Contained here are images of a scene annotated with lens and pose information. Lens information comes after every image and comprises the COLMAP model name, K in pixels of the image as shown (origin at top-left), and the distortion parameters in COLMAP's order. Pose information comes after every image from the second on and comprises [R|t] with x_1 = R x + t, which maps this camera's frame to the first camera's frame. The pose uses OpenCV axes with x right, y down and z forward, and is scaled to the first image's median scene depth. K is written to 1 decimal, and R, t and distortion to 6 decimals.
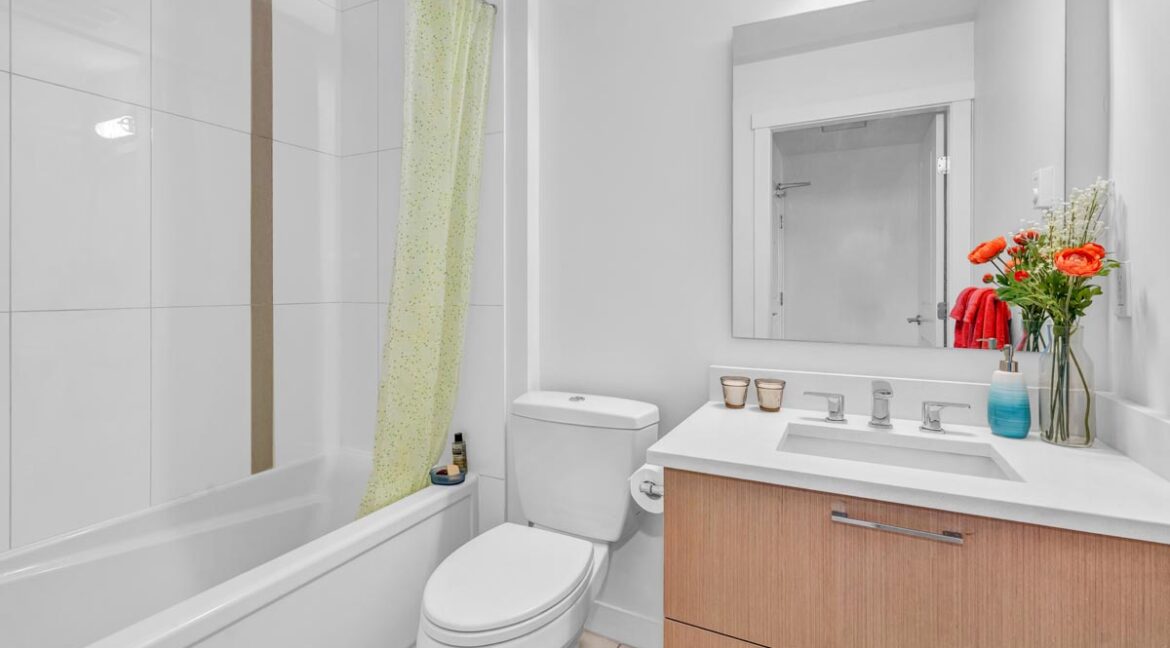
lens RADIAL K [[535.8, 0, 583.6], [0, 535.8, 299.0], [0, 0, 1]] dist [-0.005268, -0.000380]
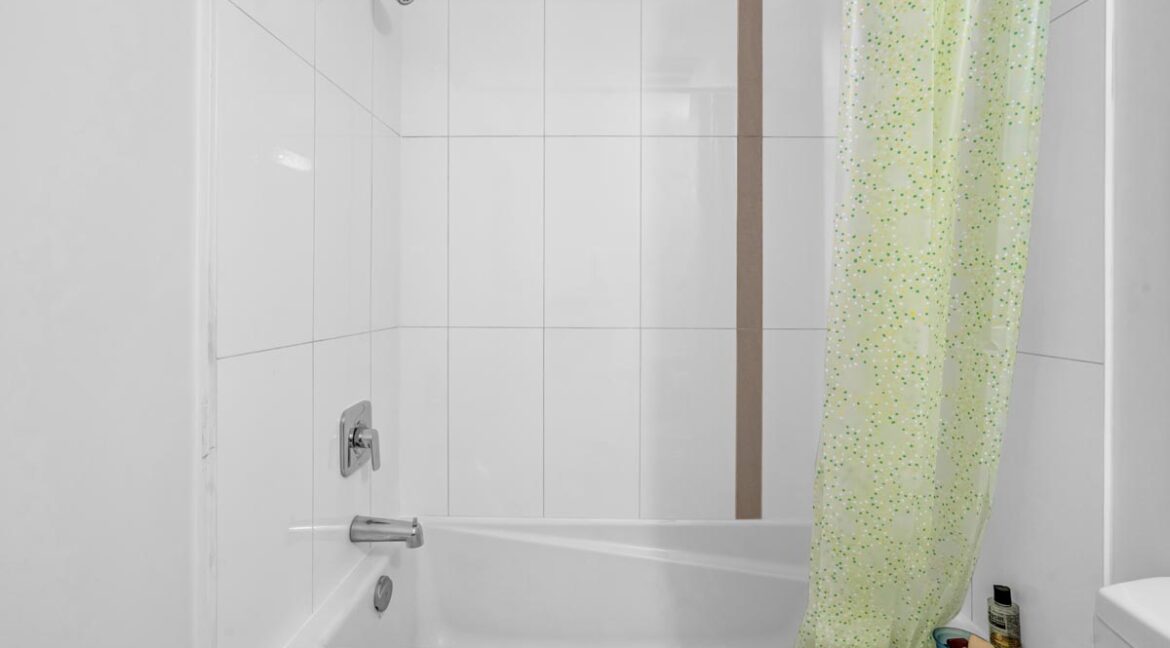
lens RADIAL K [[535.8, 0, 583.6], [0, 535.8, 299.0], [0, 0, 1]] dist [-0.005268, -0.000380]
pose [[0.440480, 0.009368, -0.897714, 0.068926], [-0.021467, 0.999770, -0.000101, -0.035102], [0.897506, 0.019316, 0.440579, 0.402056]]
